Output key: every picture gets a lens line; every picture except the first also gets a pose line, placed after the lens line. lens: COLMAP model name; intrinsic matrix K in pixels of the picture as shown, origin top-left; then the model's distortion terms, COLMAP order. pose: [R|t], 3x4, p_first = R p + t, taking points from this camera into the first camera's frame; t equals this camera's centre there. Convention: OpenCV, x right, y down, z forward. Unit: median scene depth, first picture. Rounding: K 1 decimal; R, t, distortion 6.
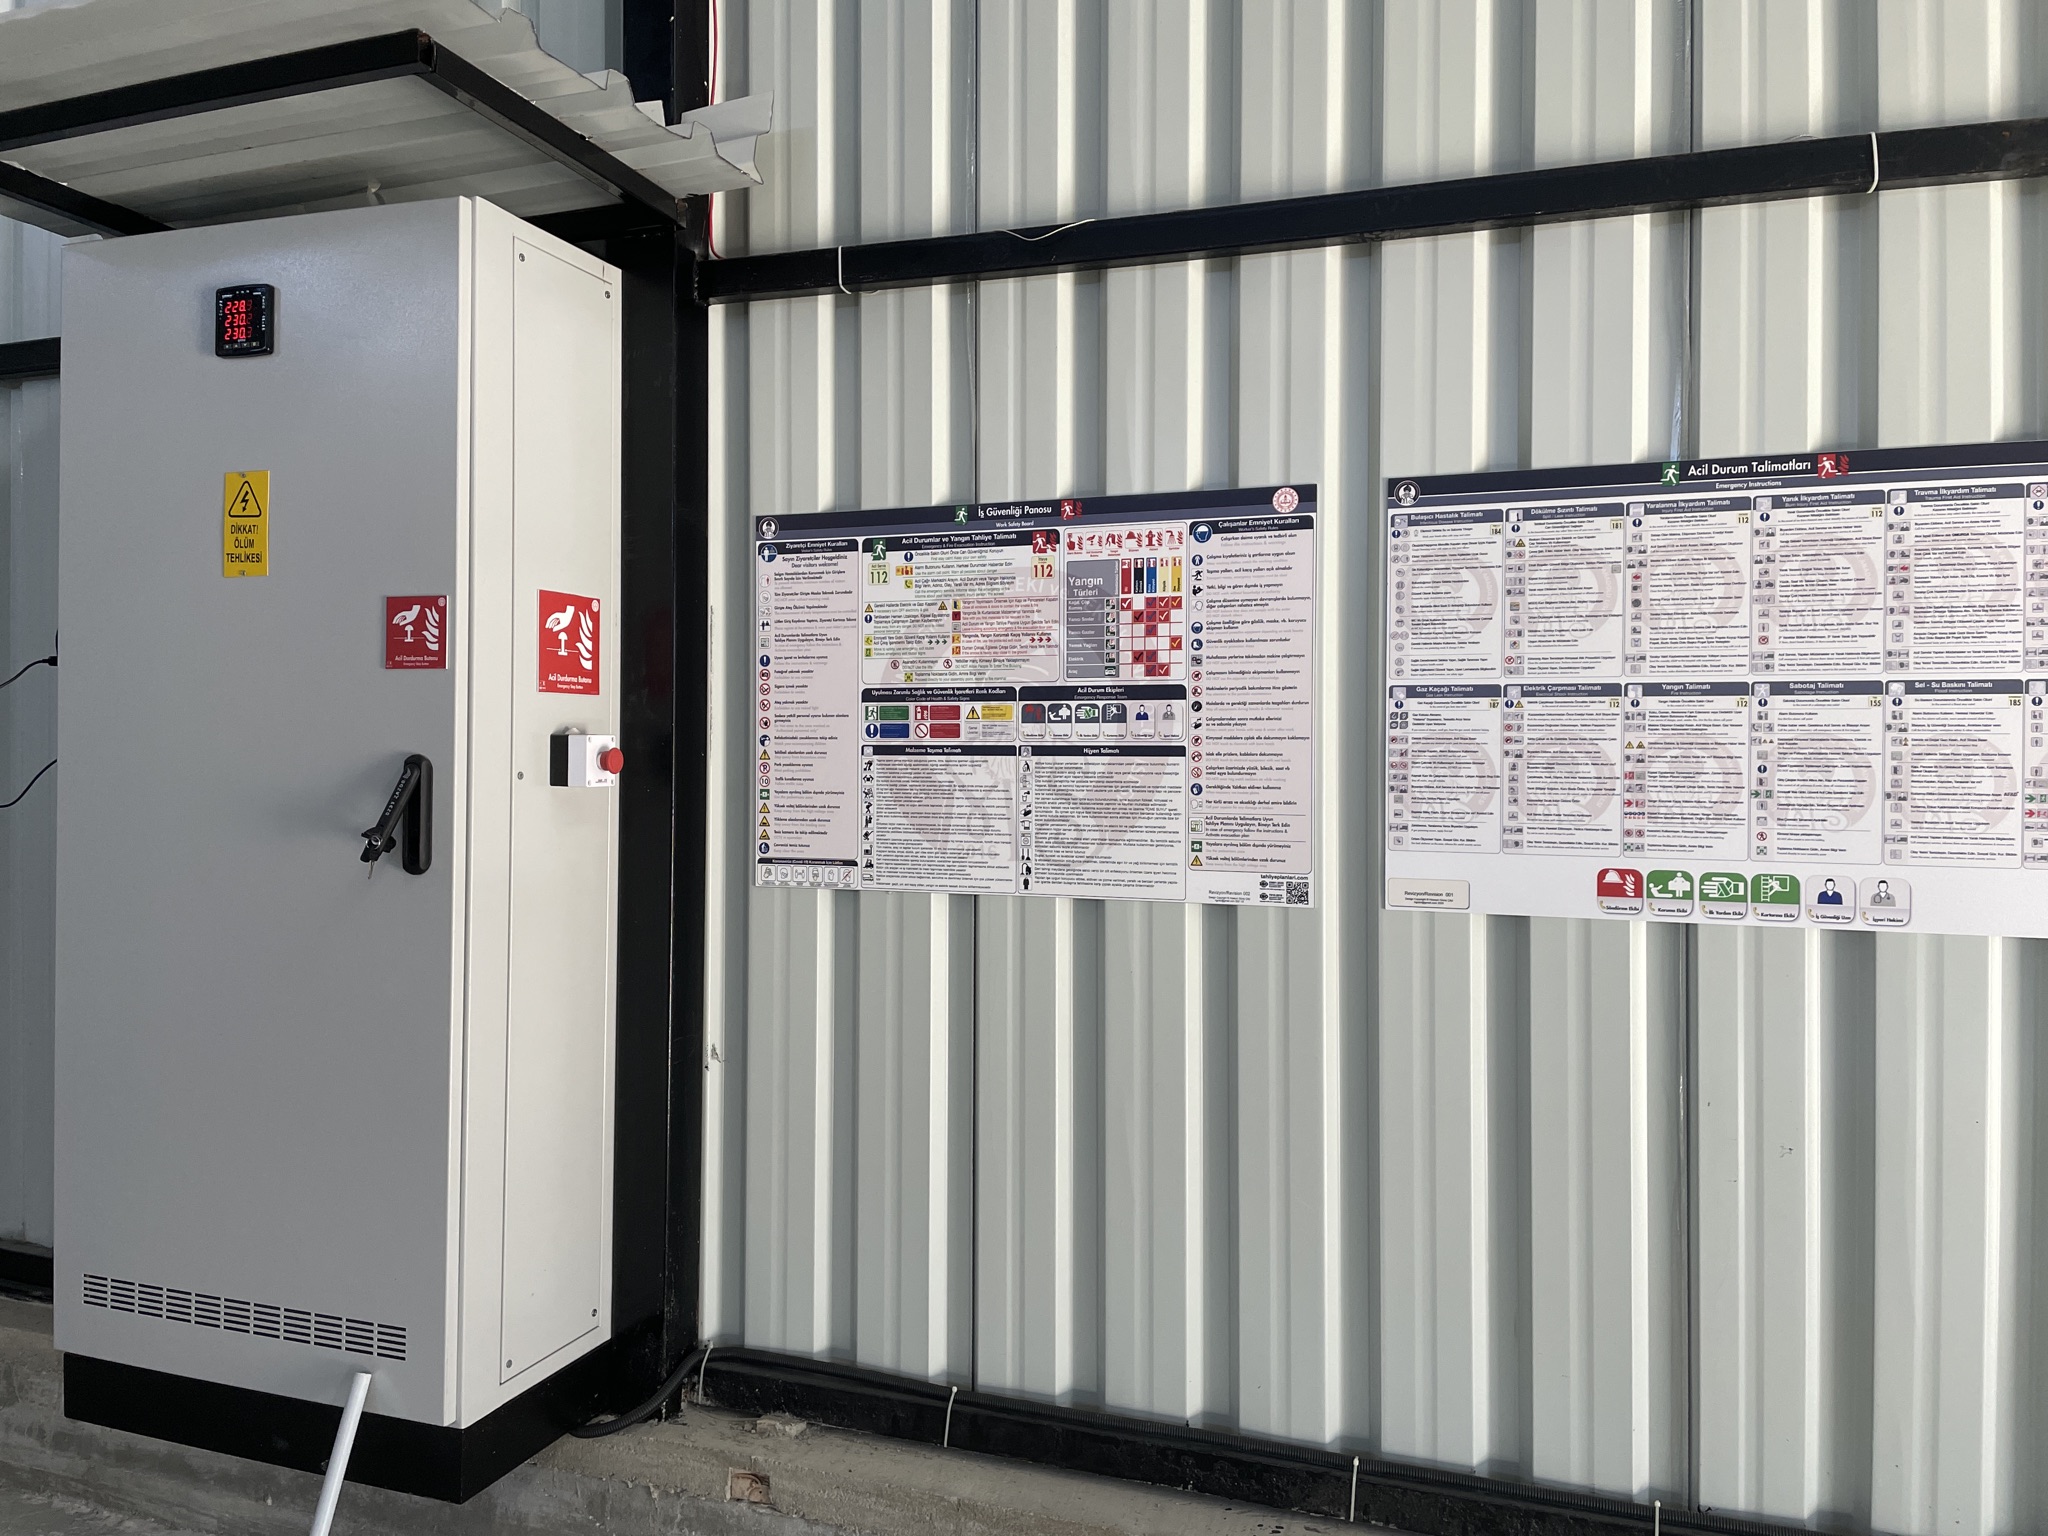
lens RADIAL K [[1519.2, 0, 1035.4], [0, 1519.2, 749.2], [0, 0, 1]] dist [0.094485, -0.105651]
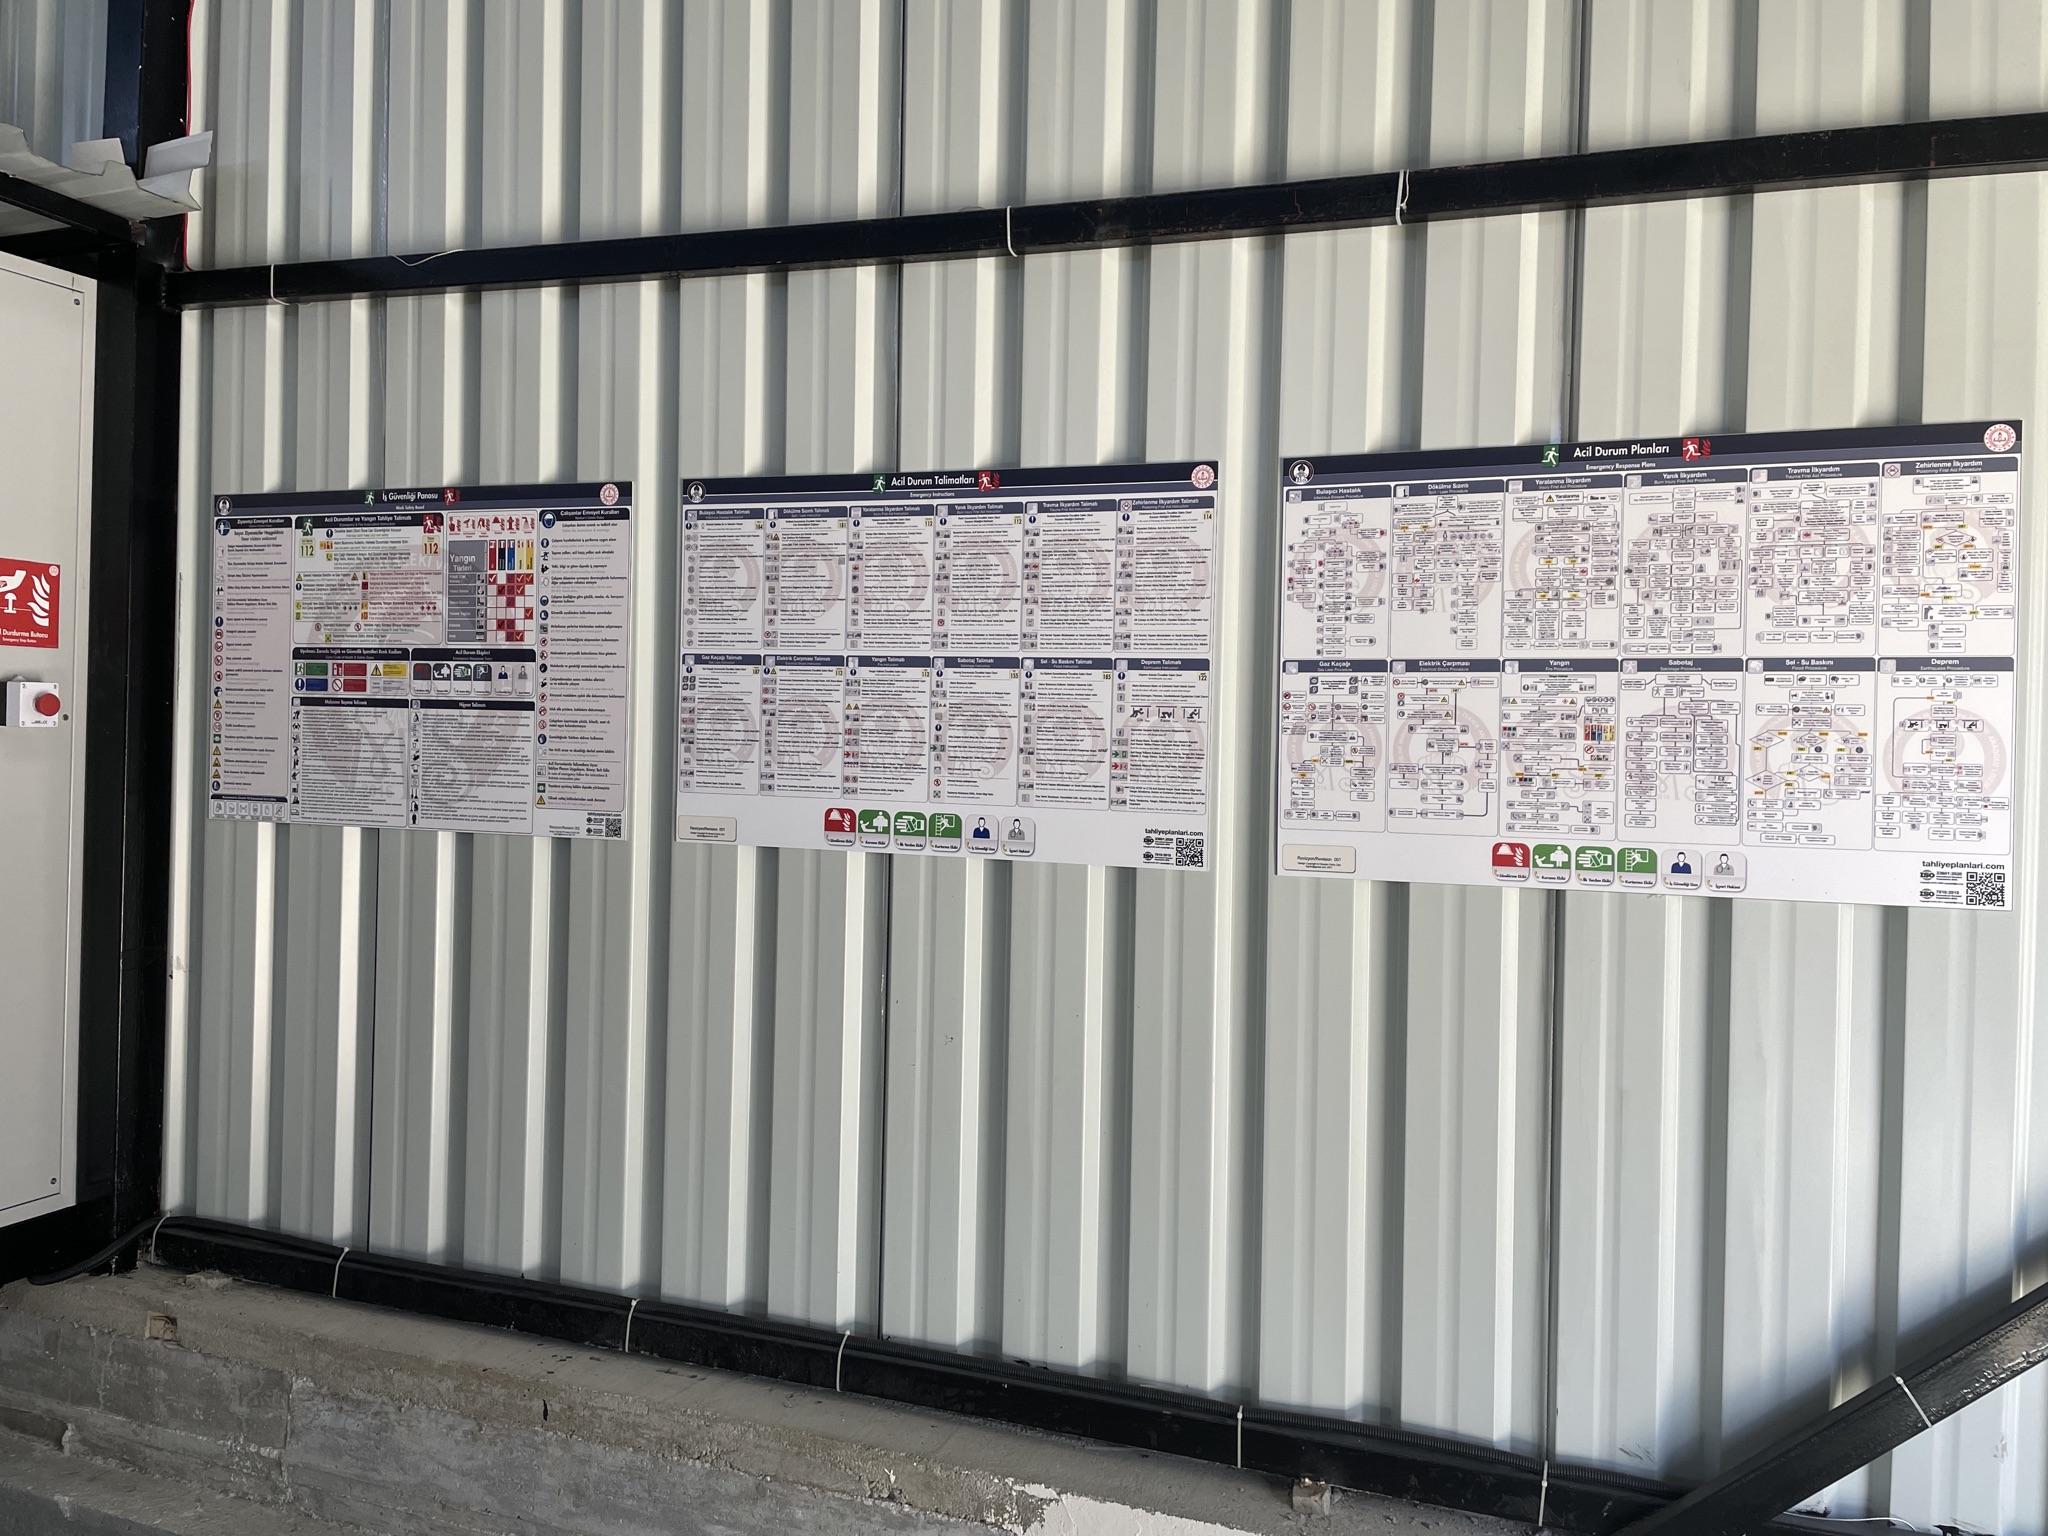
lens RADIAL K [[1519.2, 0, 1043.5], [0, 1519.2, 726.1], [0, 0, 1]] dist [0.094485, -0.105651]
pose [[0.999841, 0.017353, 0.004166, 0.467099], [-0.017383, 0.999822, 0.007352, 0.001078], [-0.004037, -0.007423, 0.999964, -0.174654]]
